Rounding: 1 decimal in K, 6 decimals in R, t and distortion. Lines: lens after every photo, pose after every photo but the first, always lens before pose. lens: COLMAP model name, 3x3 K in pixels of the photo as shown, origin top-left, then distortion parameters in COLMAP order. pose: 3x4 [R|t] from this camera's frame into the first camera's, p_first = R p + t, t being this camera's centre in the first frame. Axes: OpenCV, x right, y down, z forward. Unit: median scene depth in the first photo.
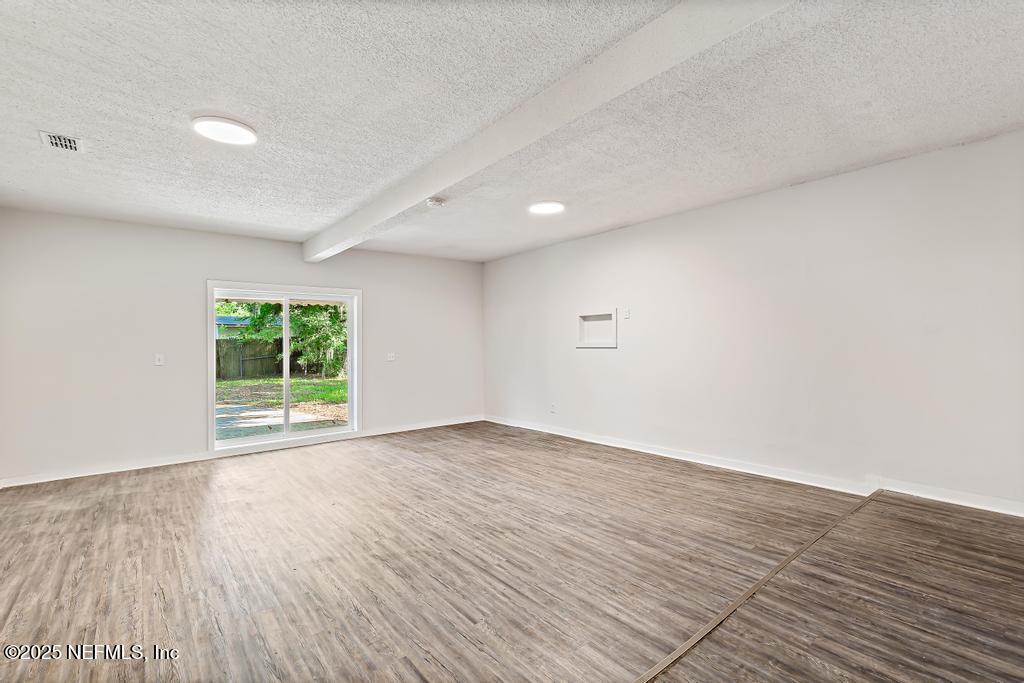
lens RADIAL K [[471.6, 0, 513.7], [0, 471.6, 334.0], [0, 0, 1]] dist [0.005613, -0.000784]
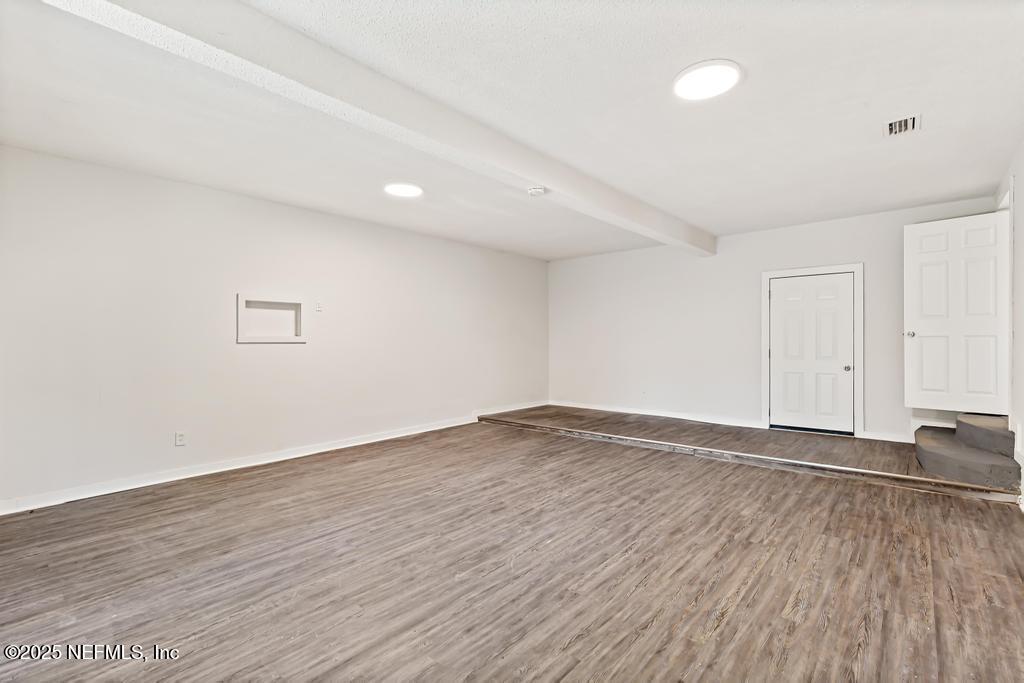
lens RADIAL K [[471.6, 0, 514.2], [0, 471.6, 342.2], [0, 0, 1]] dist [0.005613, -0.000784]
pose [[-0.188578, 0.015817, 0.981931, -1.272600], [-0.009681, 0.999792, -0.017964, 0.070264], [-0.982010, -0.012894, -0.188386, 1.379942]]
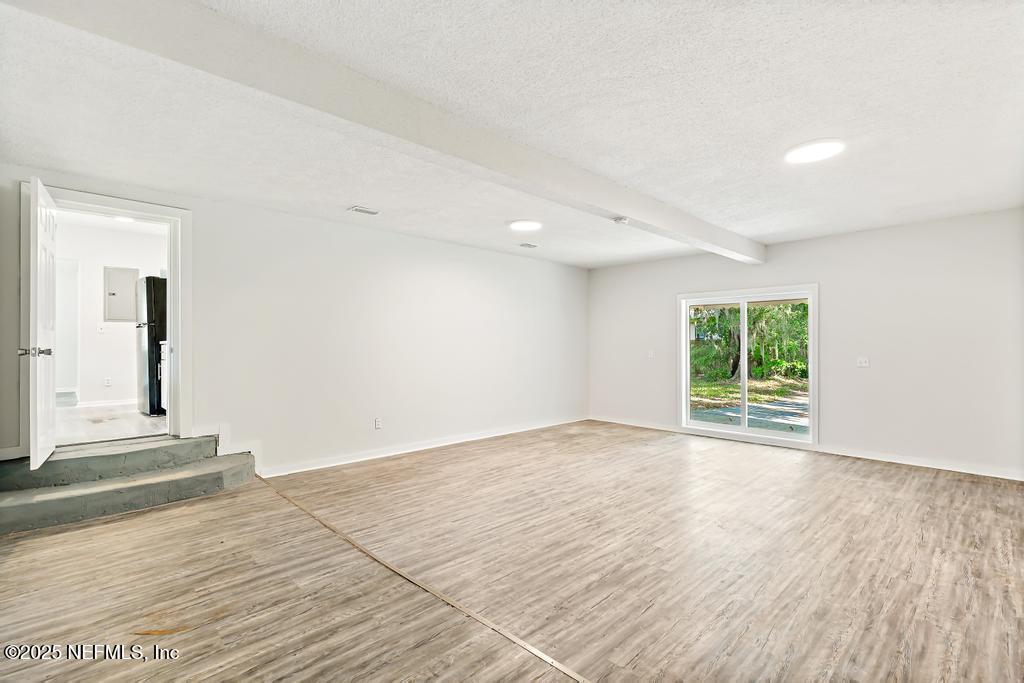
lens RADIAL K [[471.6, 0, 503.6], [0, 471.6, 344.0], [0, 0, 1]] dist [0.005613, -0.000784]
pose [[0.081280, 0.013416, -0.996601, 1.024134], [0.016605, 0.999752, 0.014813, -0.009849], [0.996553, -0.017753, 0.081037, 0.708252]]
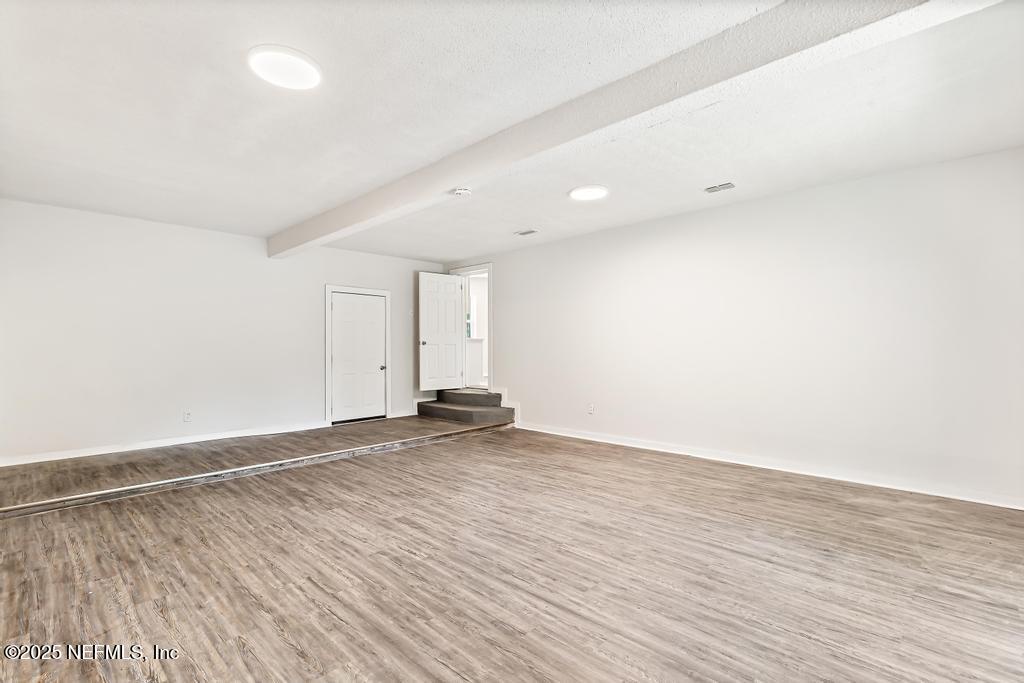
lens RADIAL K [[471.6, 0, 513.1], [0, 471.6, 346.2], [0, 0, 1]] dist [0.005613, -0.000784]
pose [[-0.991592, 0.019991, -0.127849, -0.159815], [0.022260, 0.999619, -0.016336, 0.067433], [0.127474, -0.019045, -0.991659, 2.212586]]
